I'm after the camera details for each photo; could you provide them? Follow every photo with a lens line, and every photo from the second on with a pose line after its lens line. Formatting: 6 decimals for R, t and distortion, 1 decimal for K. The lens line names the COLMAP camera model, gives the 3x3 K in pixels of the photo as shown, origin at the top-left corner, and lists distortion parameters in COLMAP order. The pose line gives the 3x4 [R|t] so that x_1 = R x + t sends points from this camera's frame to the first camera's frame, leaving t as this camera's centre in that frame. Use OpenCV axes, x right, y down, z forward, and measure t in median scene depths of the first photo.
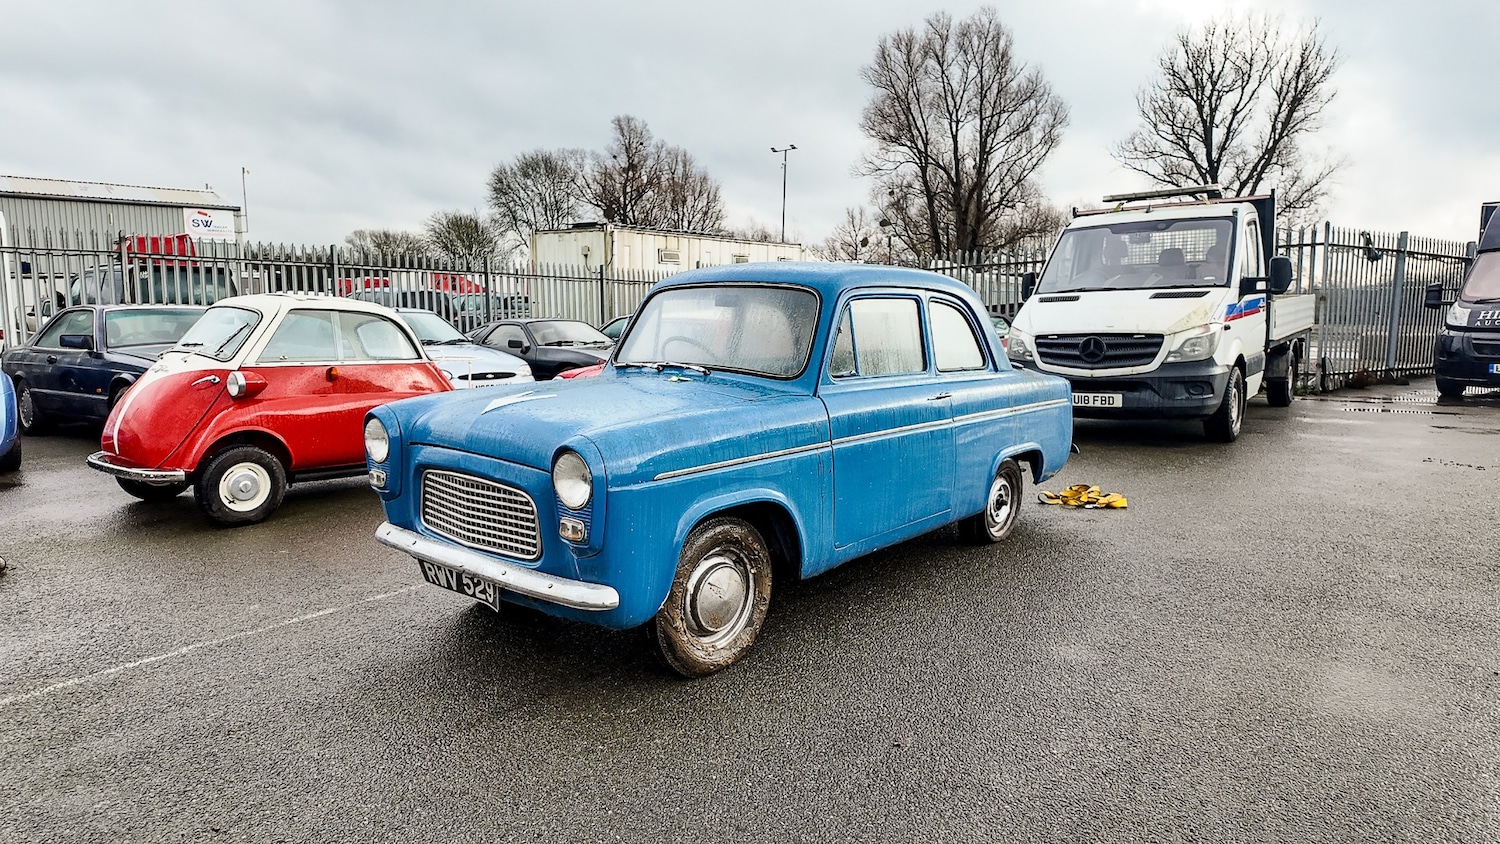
lens RADIAL K [[869.4, 0, 748.7], [0, 869.4, 429.6], [0, 0, 1]] dist [0.093038, -0.091311]
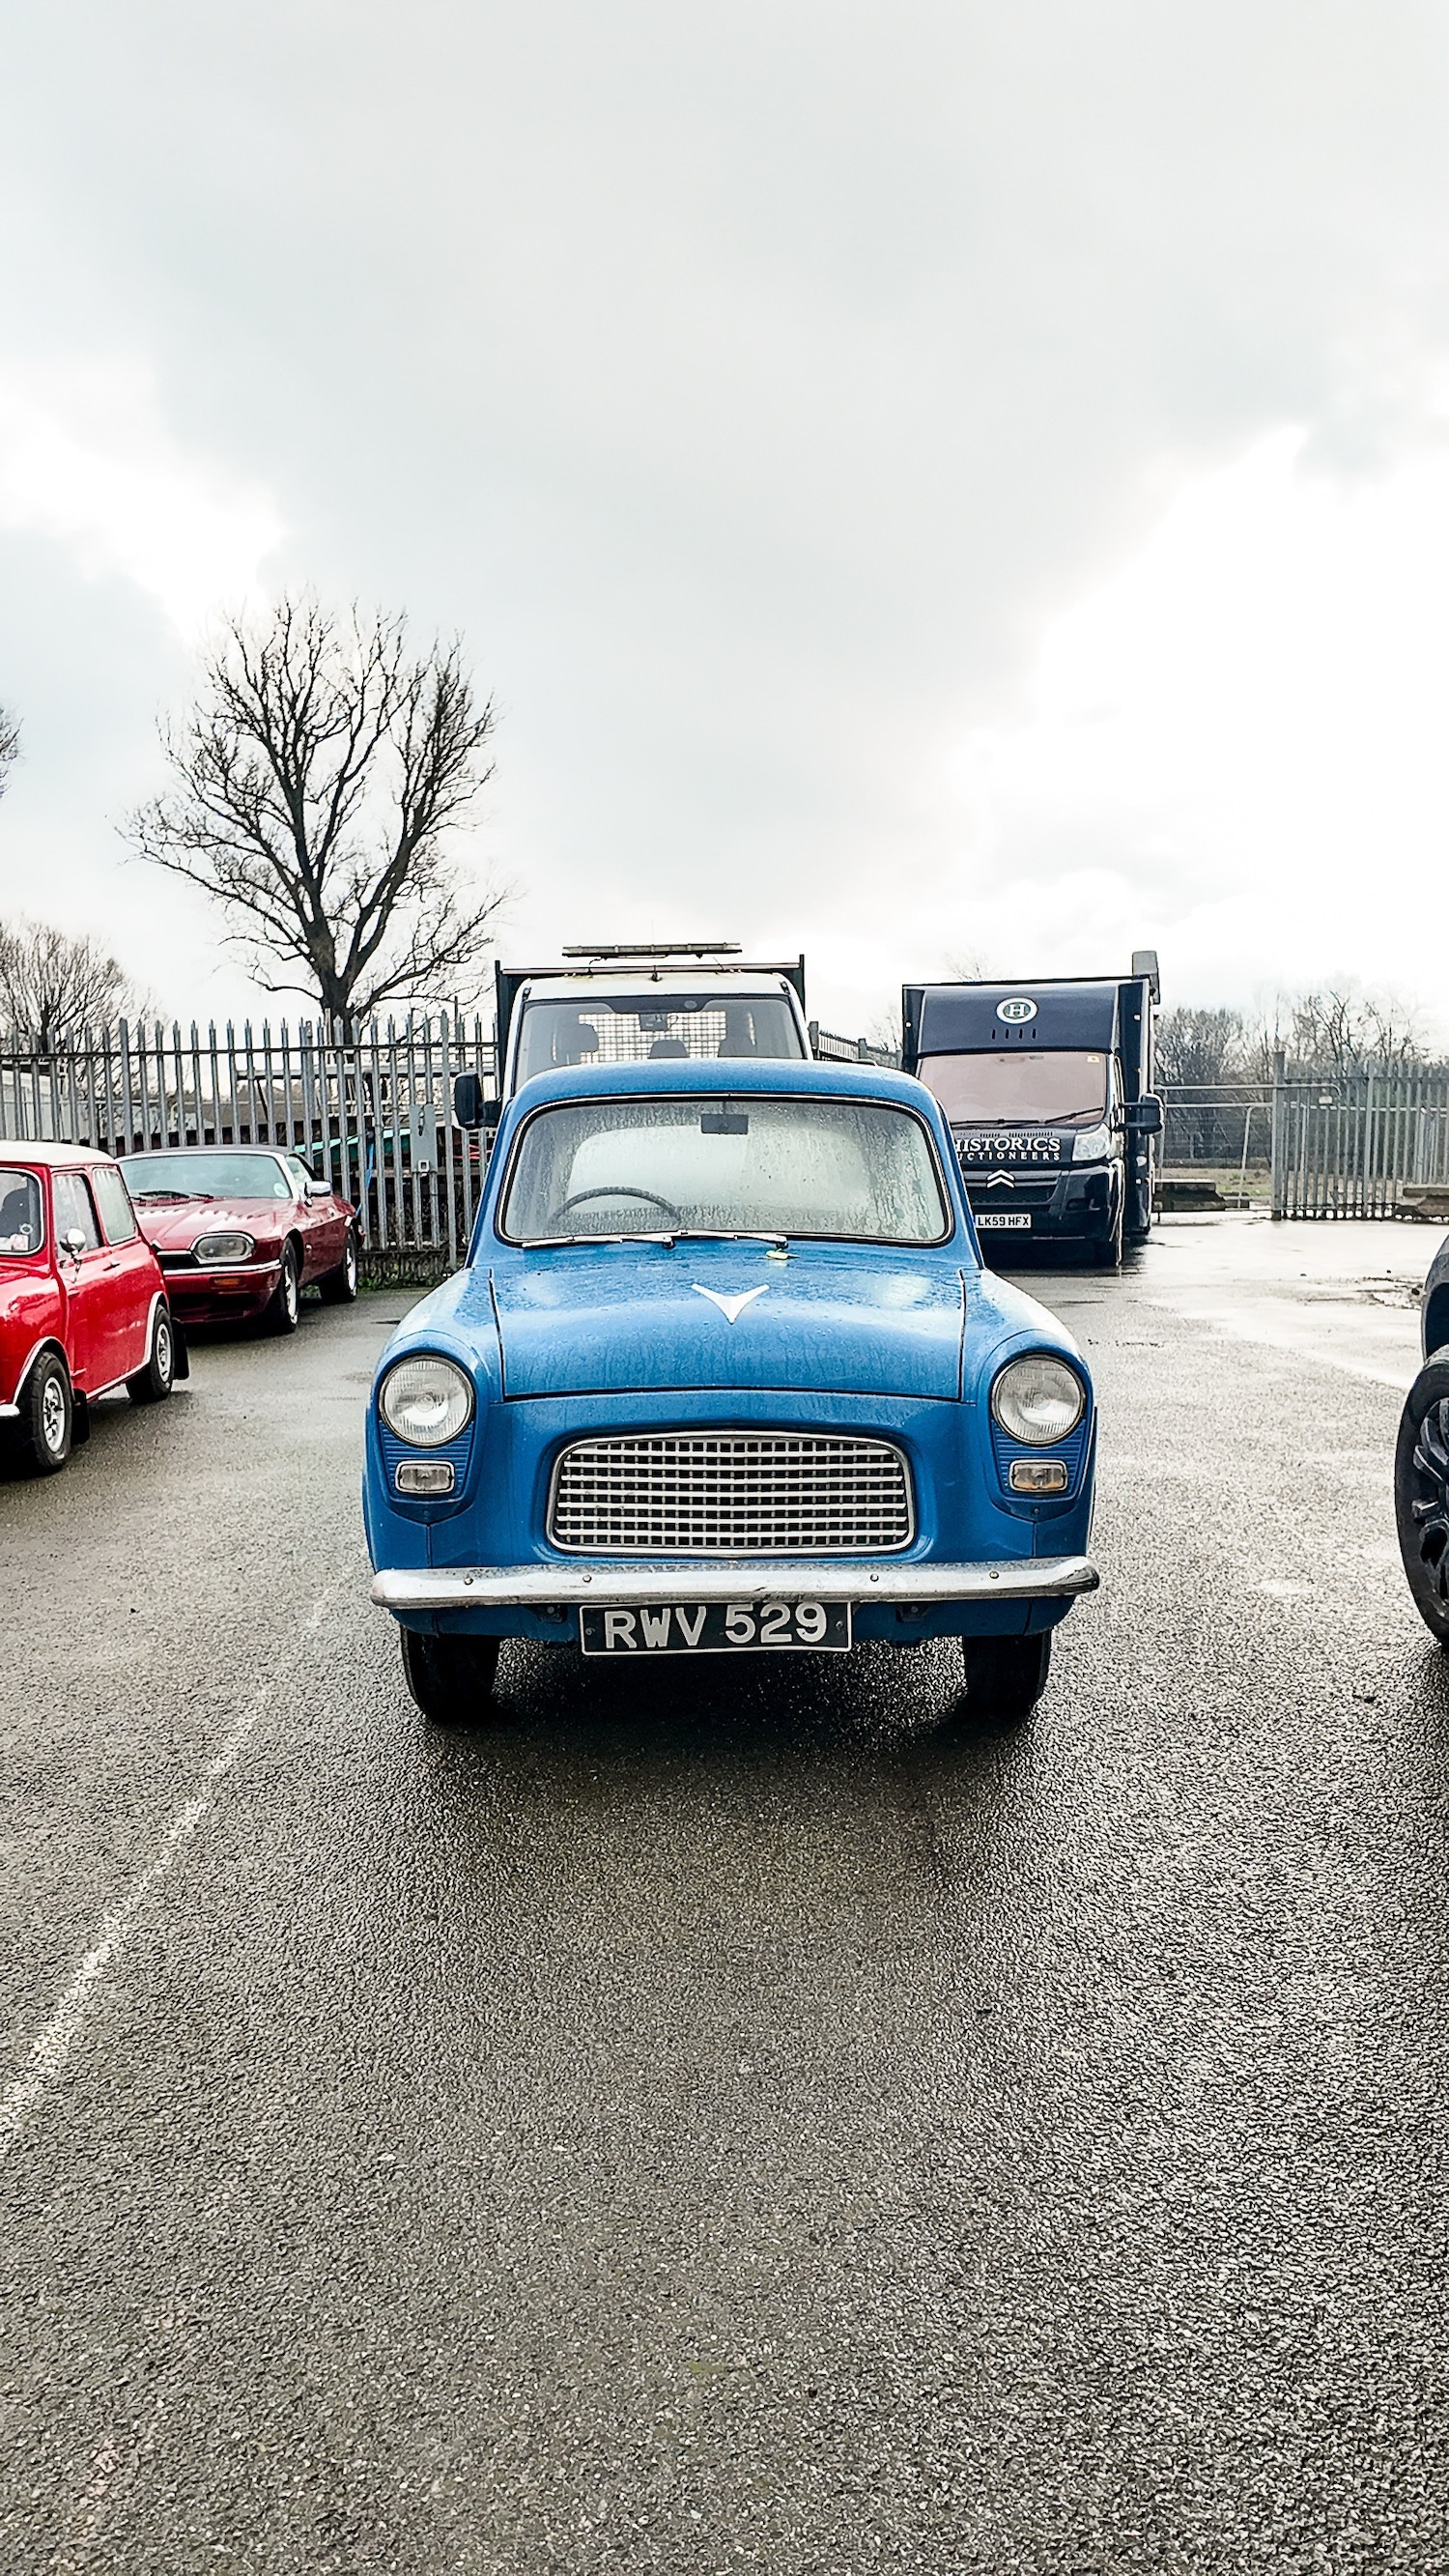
lens RADIAL K [[1891.7, 0, 719.3], [0, 1891.7, 1278.4], [0, 0, 1]] dist [0.092930, -0.093164]
pose [[0.741532, -0.051924, 0.668905, -0.668029], [0.093552, 0.995263, -0.026453, -0.008645], [-0.664363, 0.082193, 0.742877, 0.050210]]
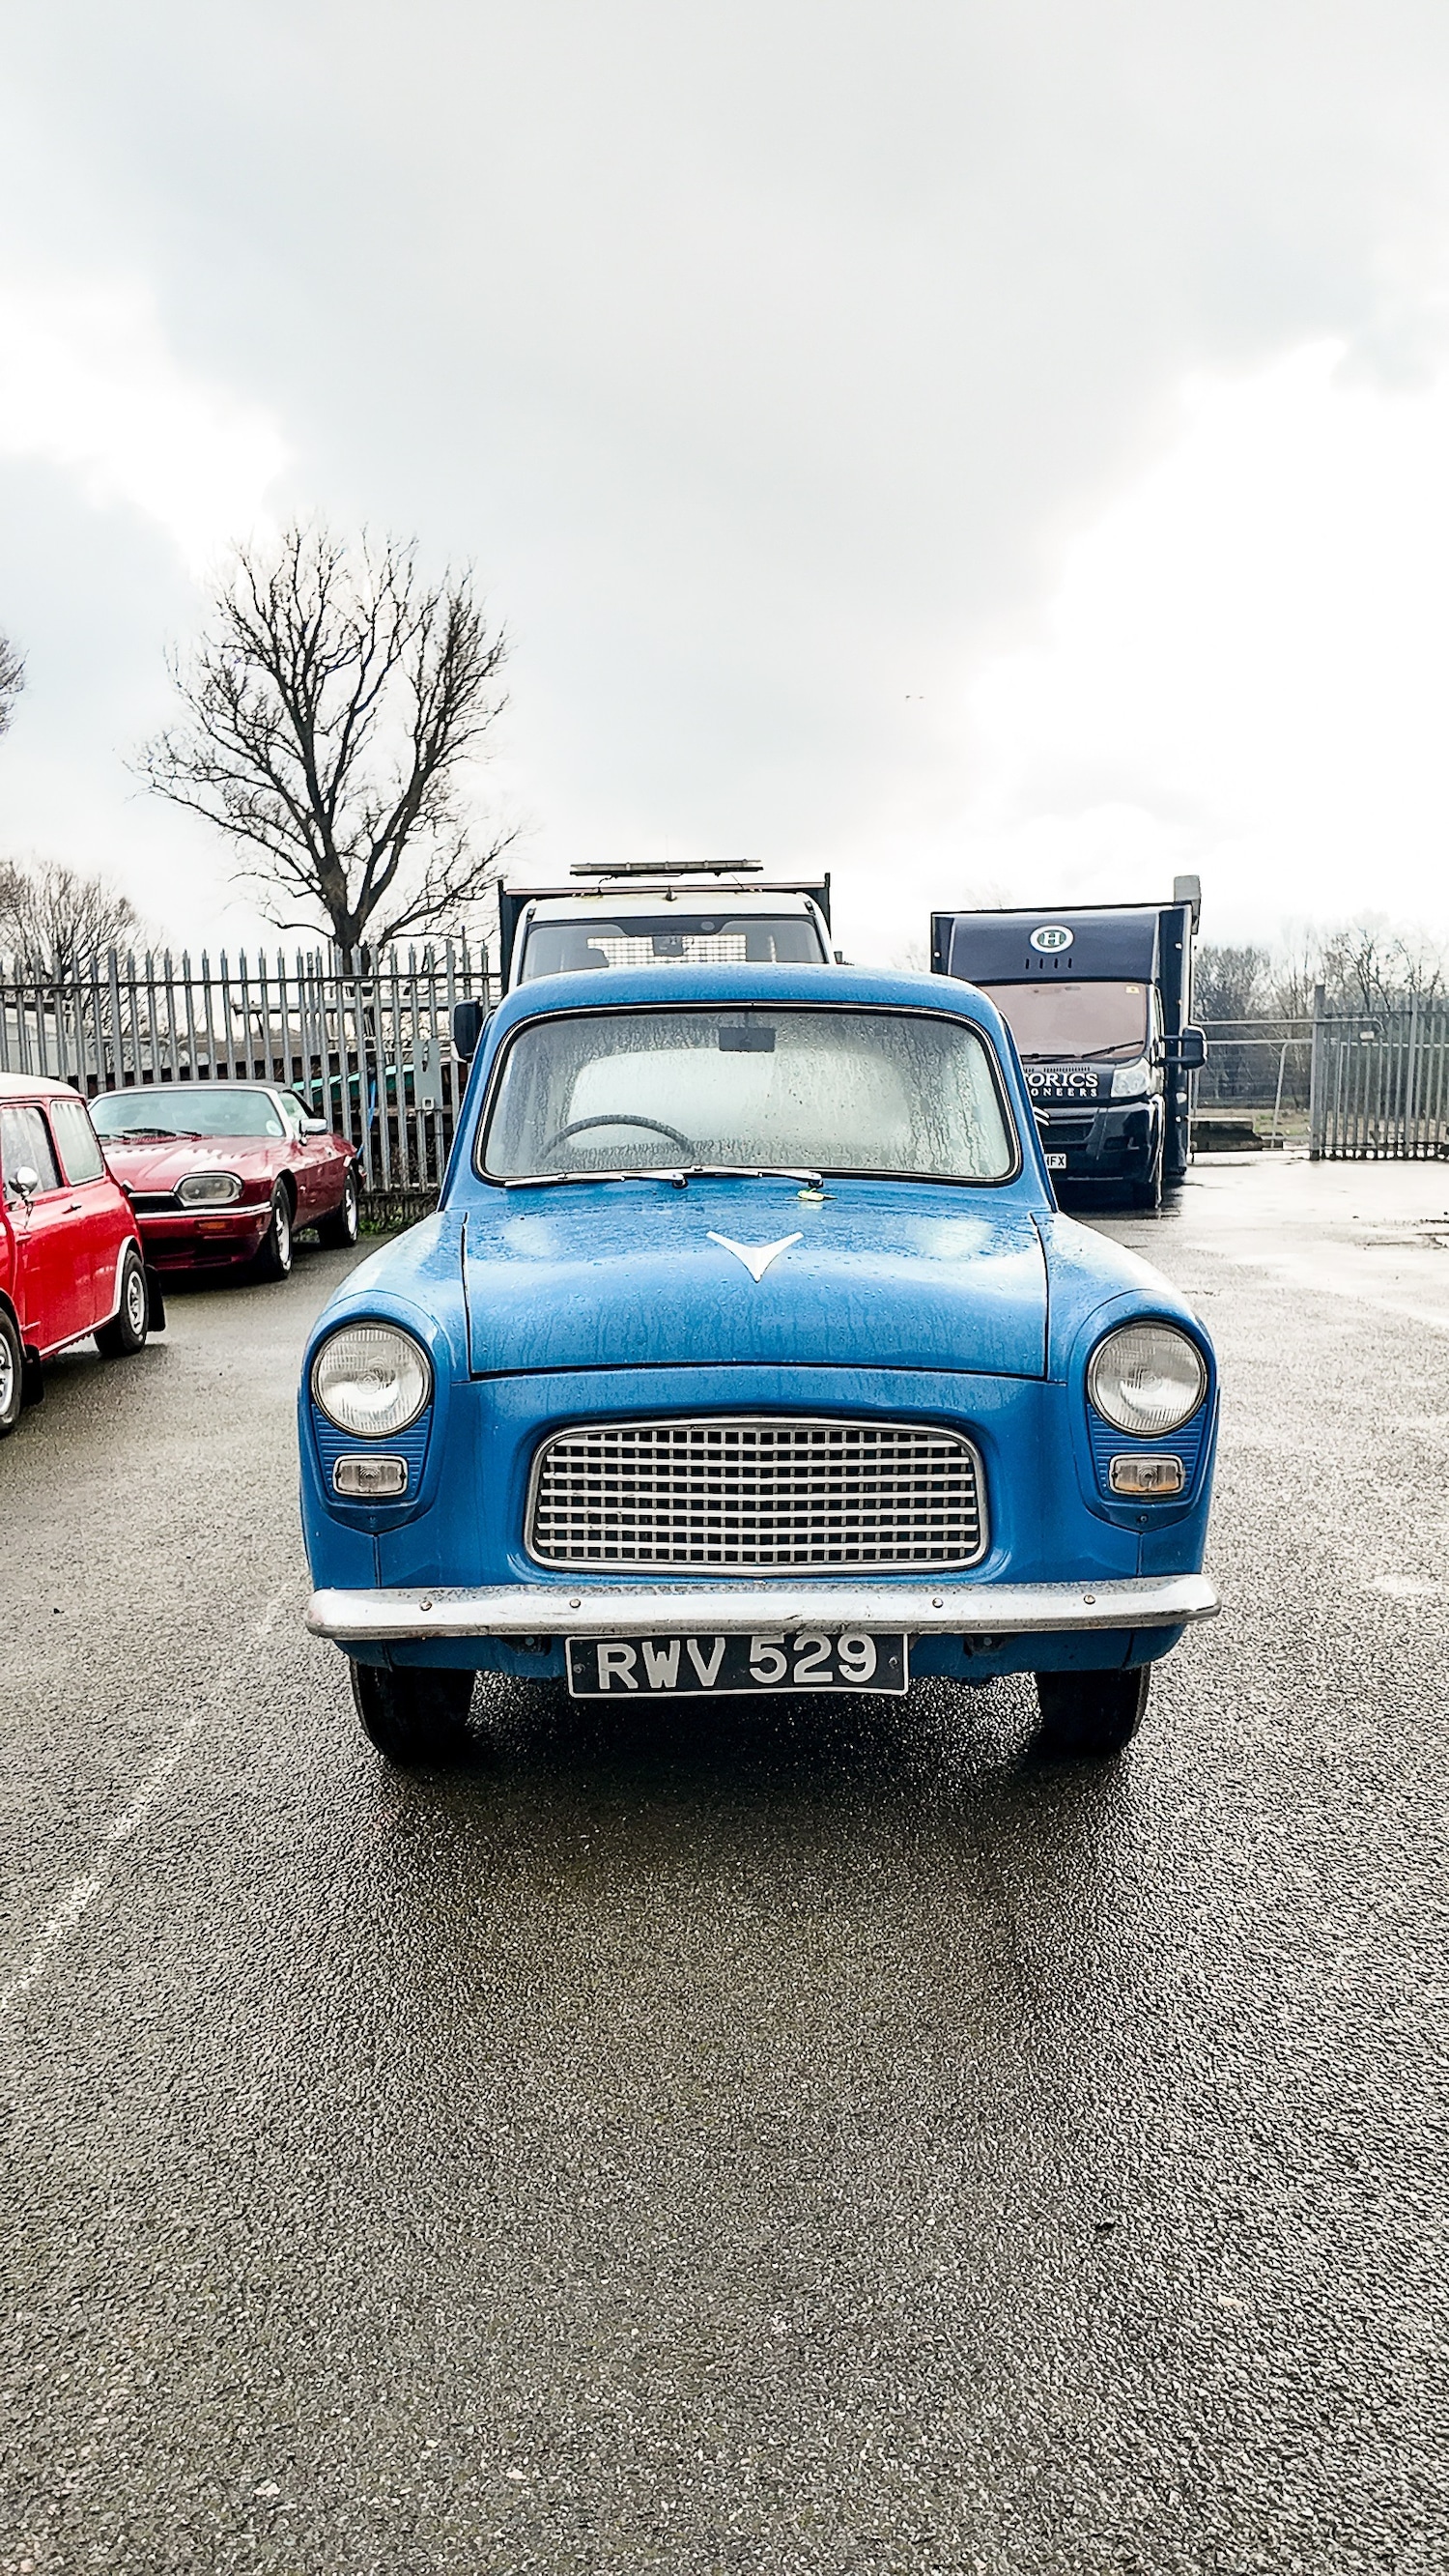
lens RADIAL K [[1887.8, 0, 718.7], [0, 1887.8, 1277.9], [0, 0, 1]] dist [0.098496, -0.129902]
pose [[0.748200, -0.072146, 0.659539, -0.567382], [0.093650, 0.995602, 0.002668, -0.013950], [-0.656831, 0.059770, 0.751666, 0.163531]]
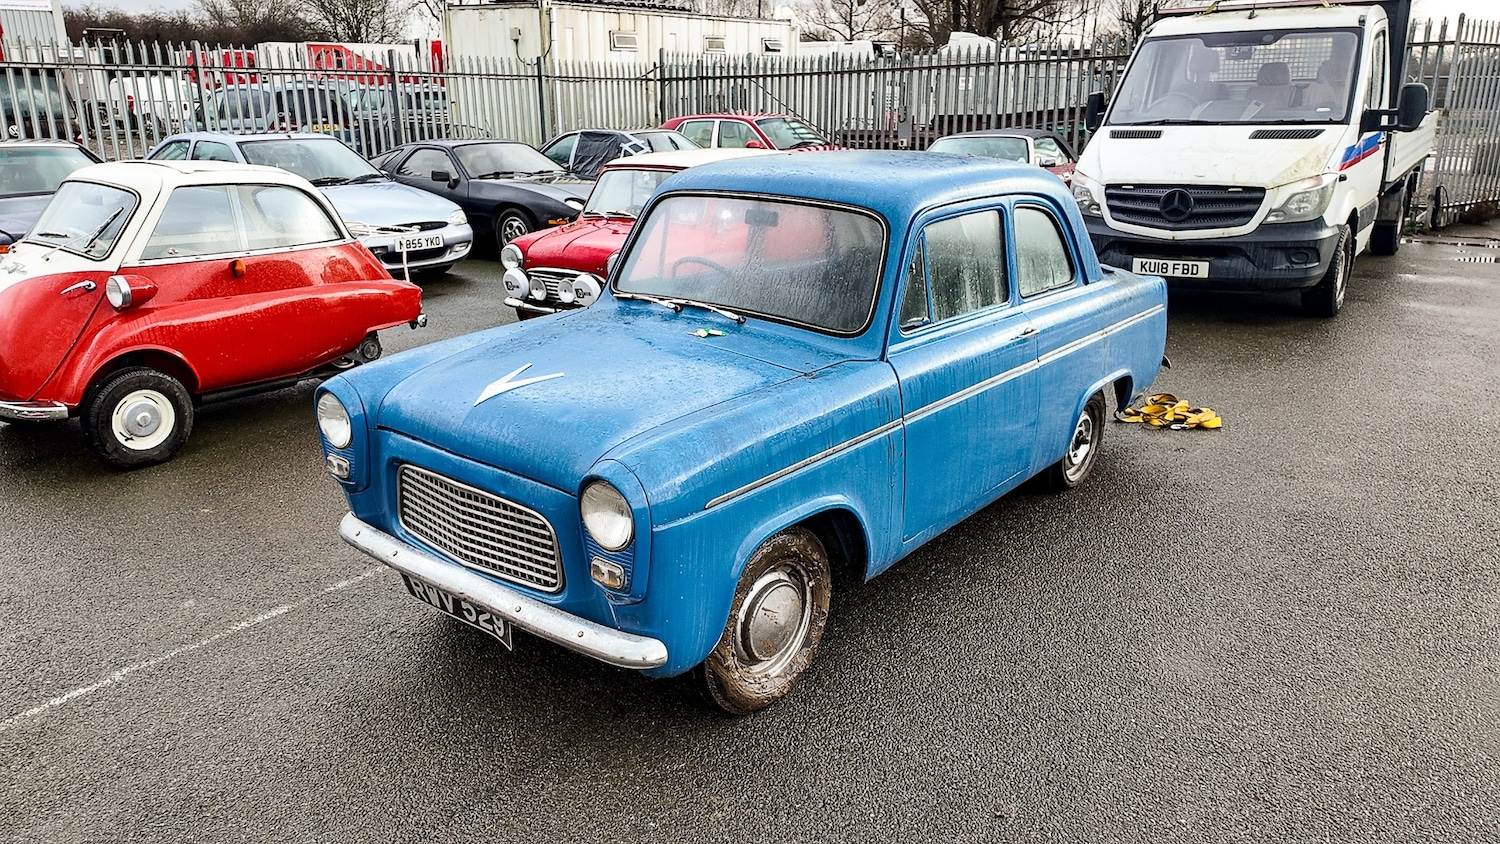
lens RADIAL K [[1052.7, 0, 750.0], [0, 1052.7, 422.0], [0, 0, 1]] dist [0.073643, -0.063861]
pose [[0.999408, -0.011878, 0.032302, -0.050857], [0.006185, 0.985264, 0.170929, -0.097277], [-0.033856, -0.170628, 0.984754, 0.026683]]
